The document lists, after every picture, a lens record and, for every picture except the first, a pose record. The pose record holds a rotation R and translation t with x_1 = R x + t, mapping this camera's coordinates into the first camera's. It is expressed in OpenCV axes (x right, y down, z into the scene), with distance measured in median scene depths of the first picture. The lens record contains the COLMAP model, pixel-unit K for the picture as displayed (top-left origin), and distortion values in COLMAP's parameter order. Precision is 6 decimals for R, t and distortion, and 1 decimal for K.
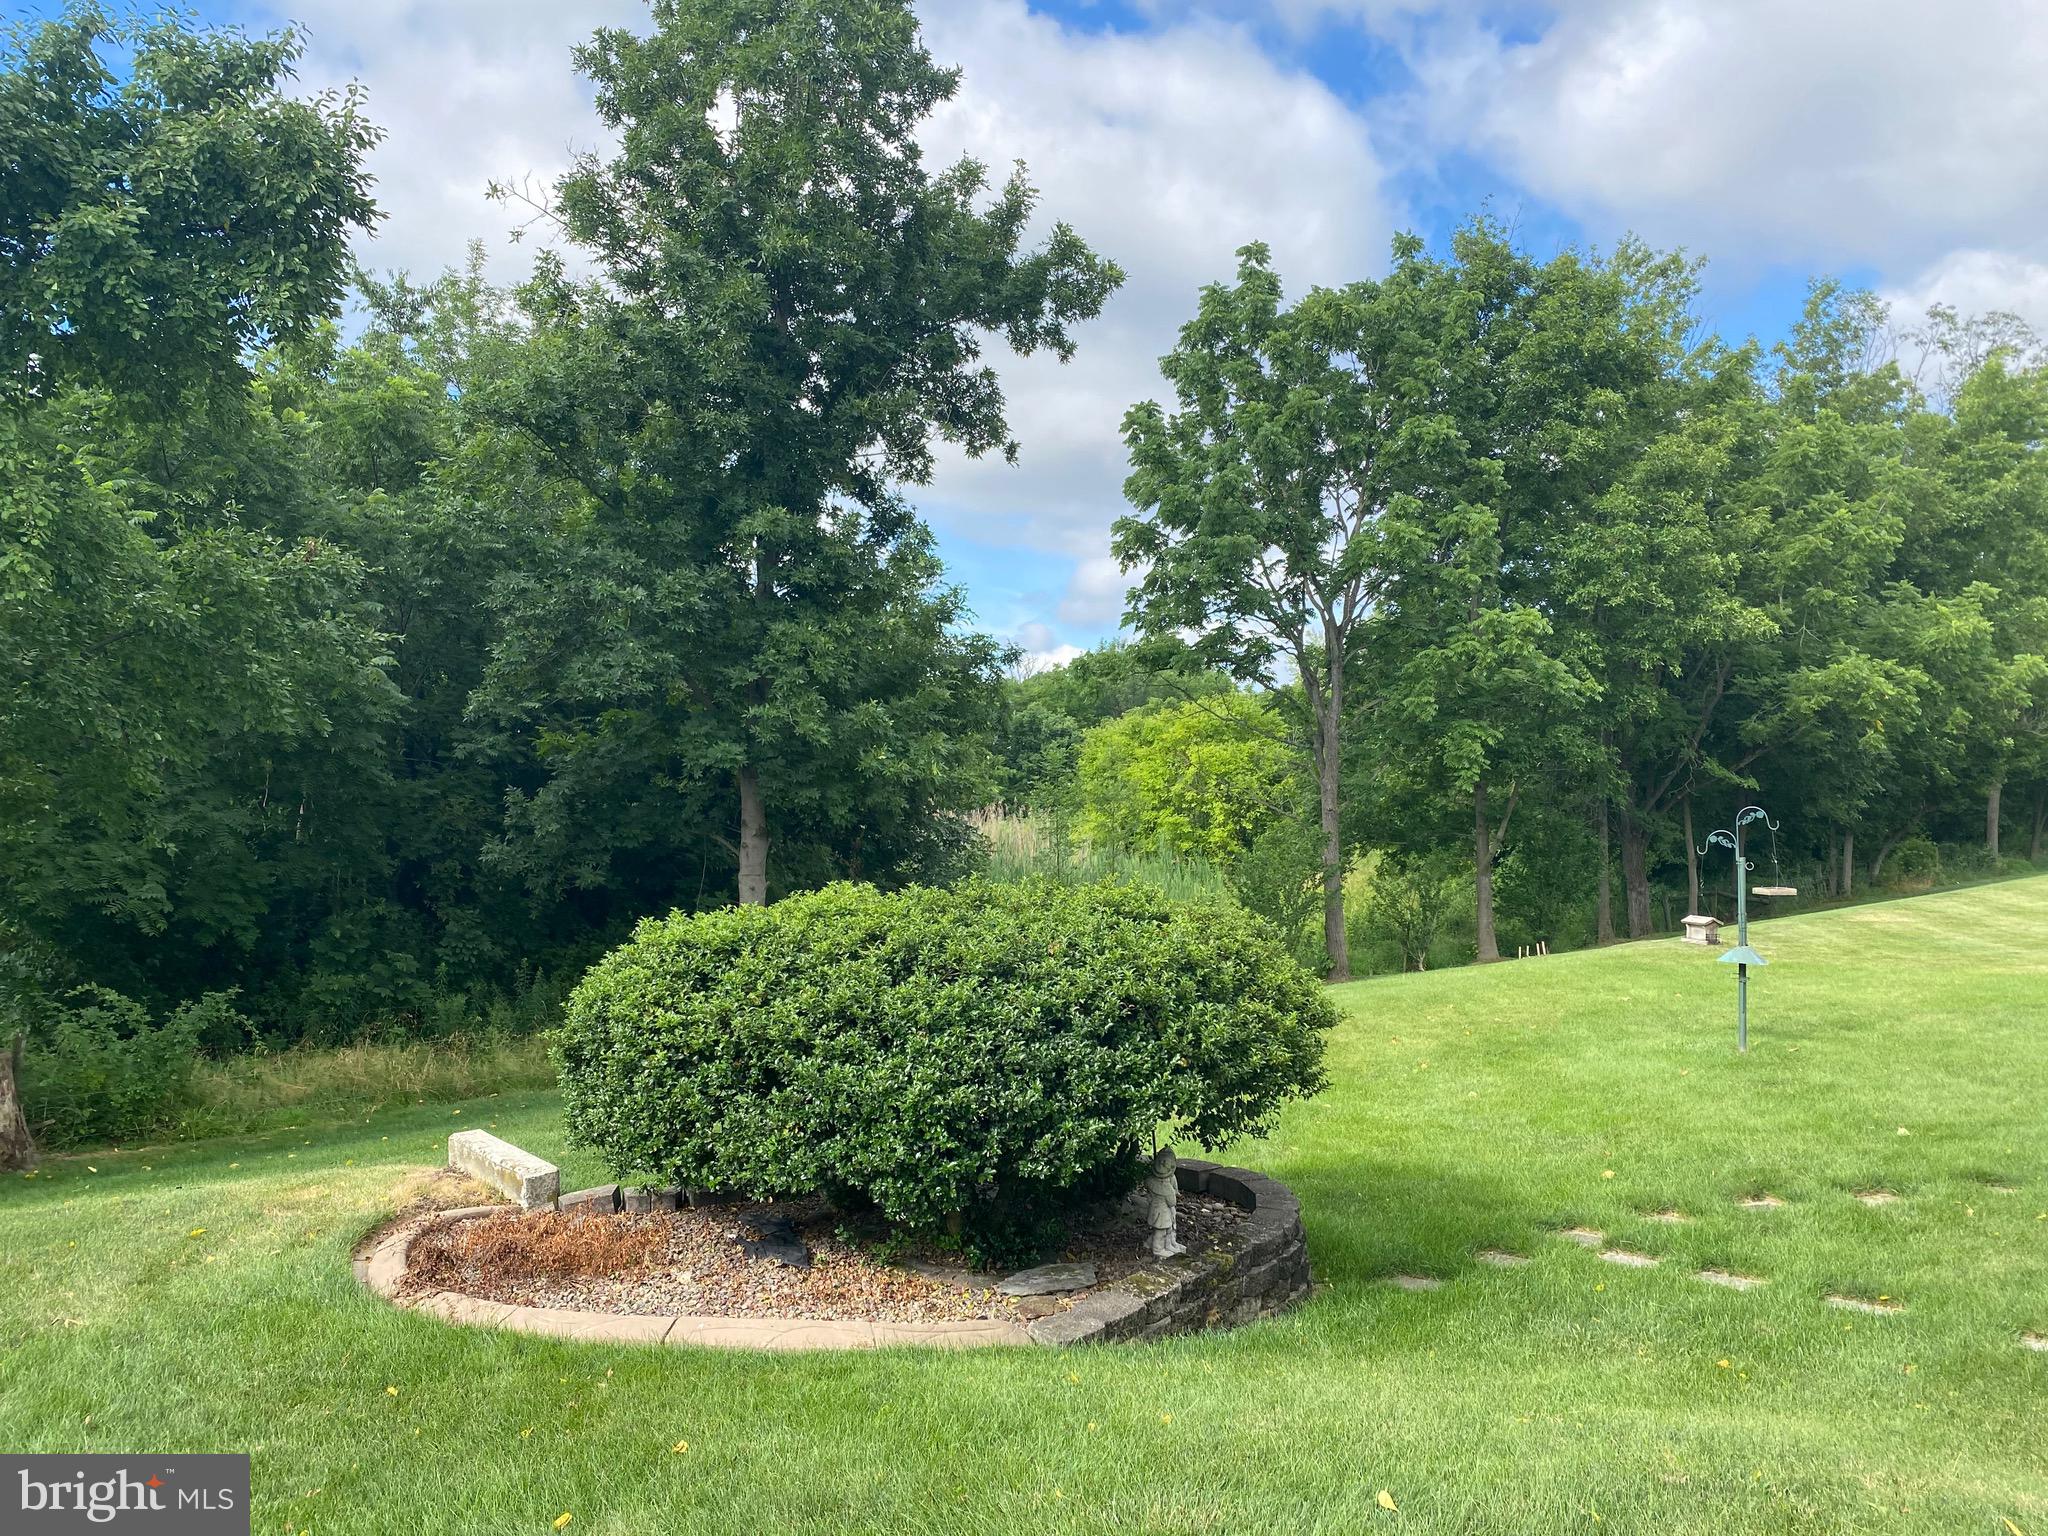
lens RADIAL K [[1554.8, 0, 1043.7], [0, 1554.8, 761.6], [0, 0, 1]] dist [0.012831, -0.021541]
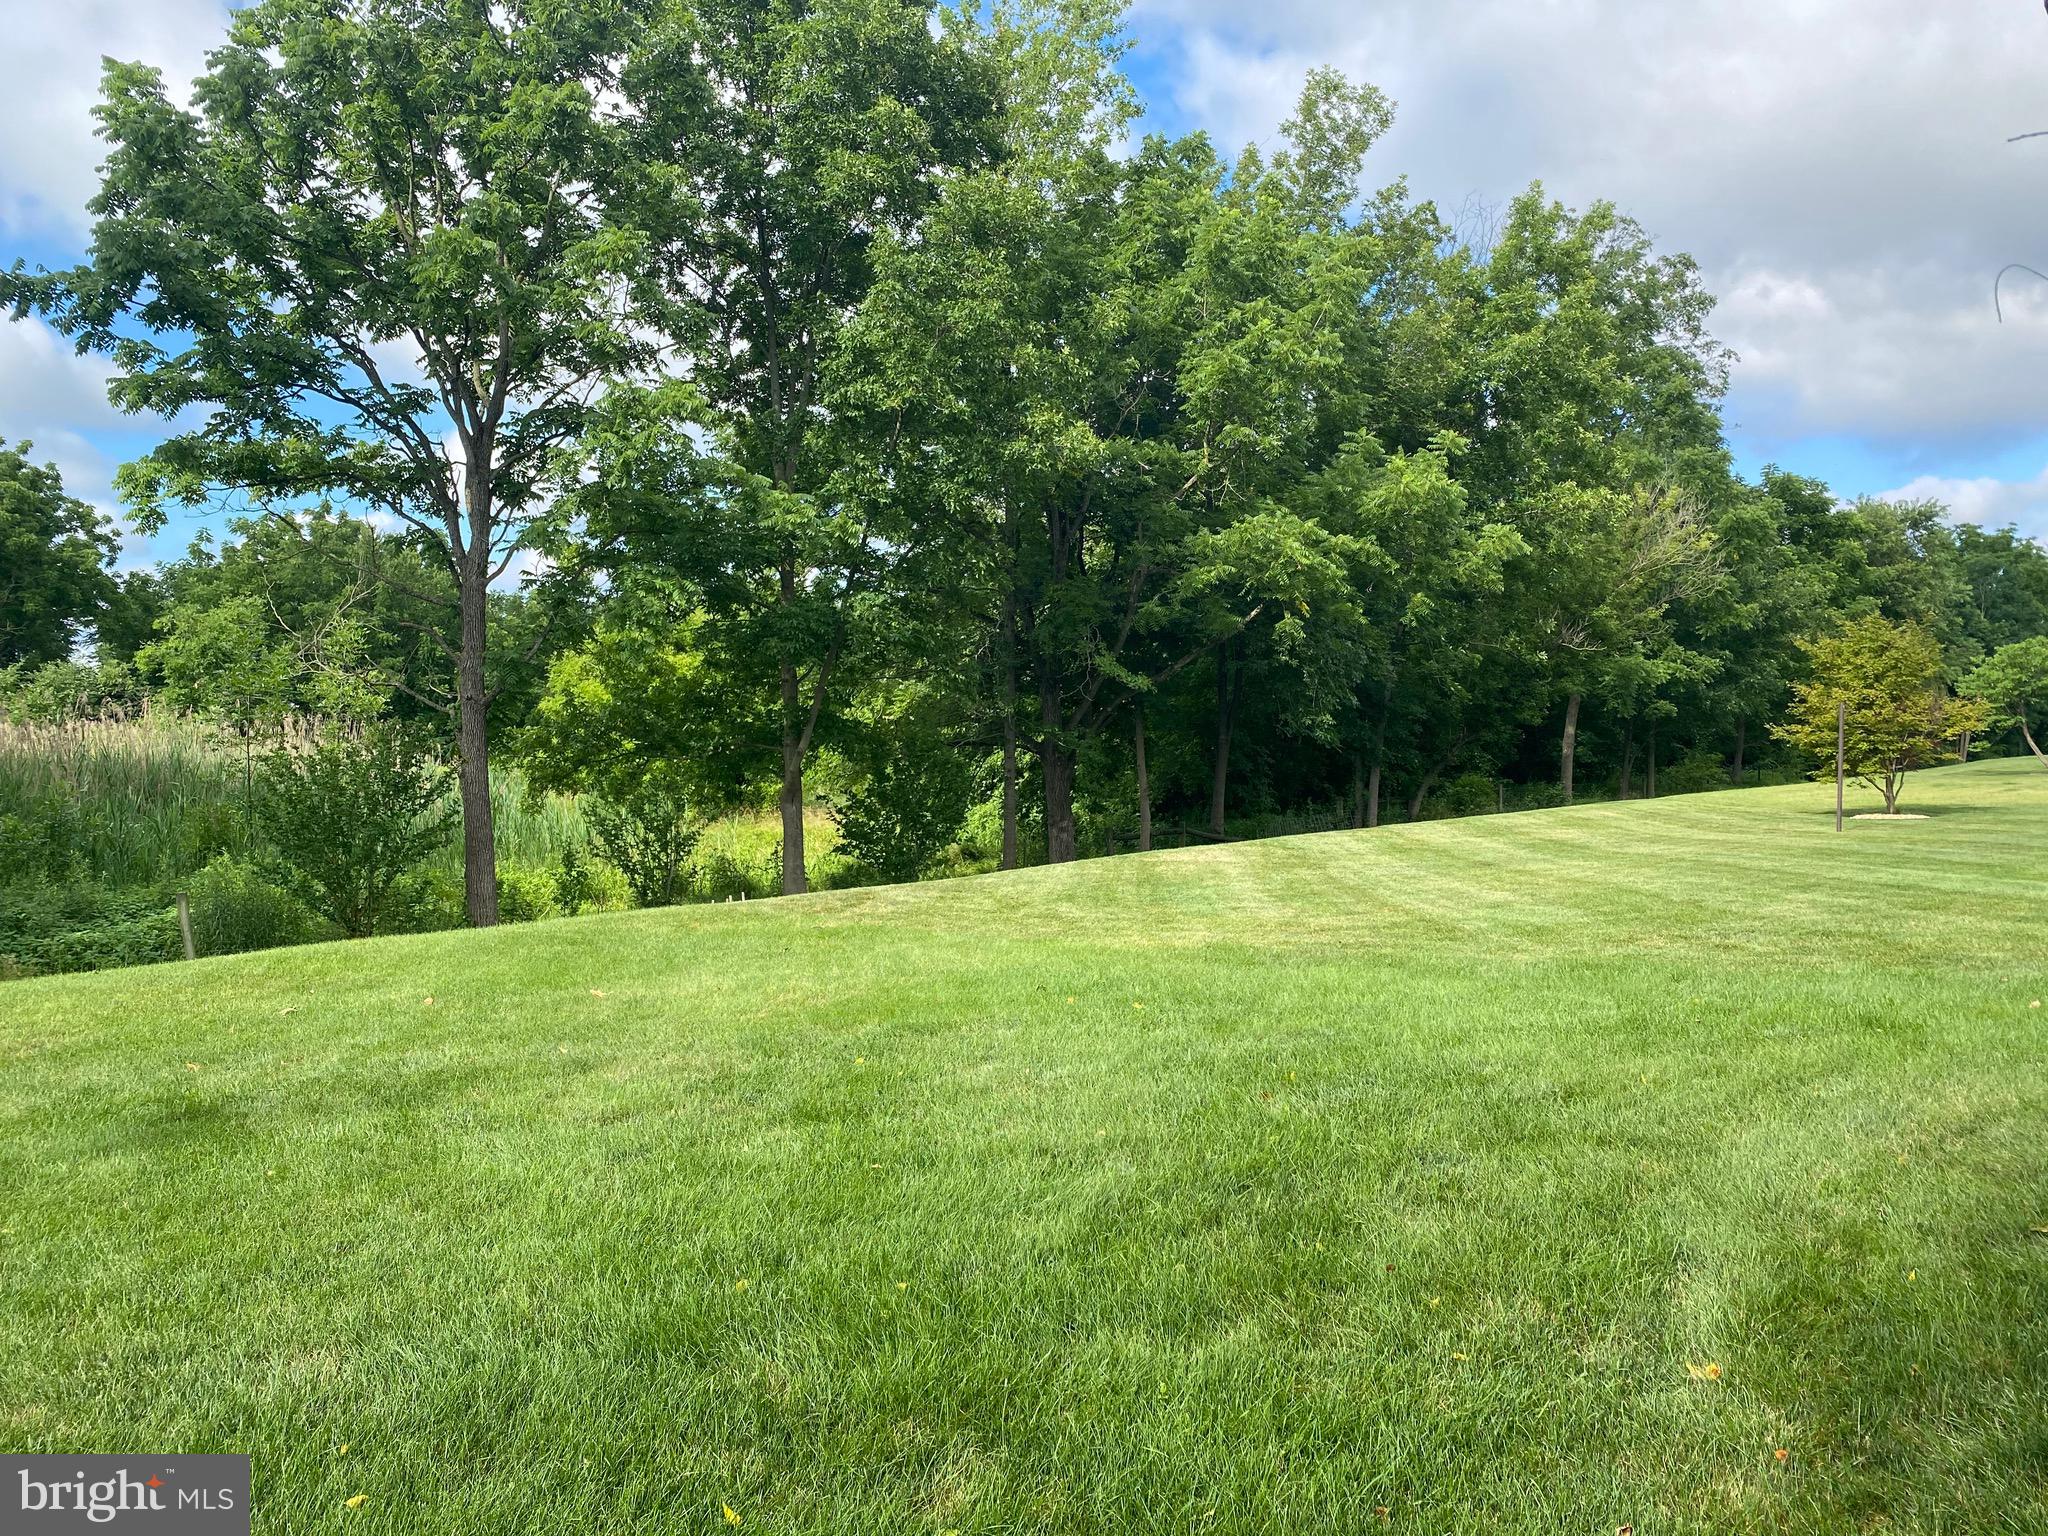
lens RADIAL K [[1554.8, 0, 1036.2], [0, 1554.8, 785.1], [0, 0, 1]] dist [0.012831, -0.021541]
pose [[0.987886, 0.007315, 0.155010, 0.285670], [-0.014693, 0.998810, 0.046505, 0.028884], [-0.154485, -0.048219, 0.986818, 0.262668]]
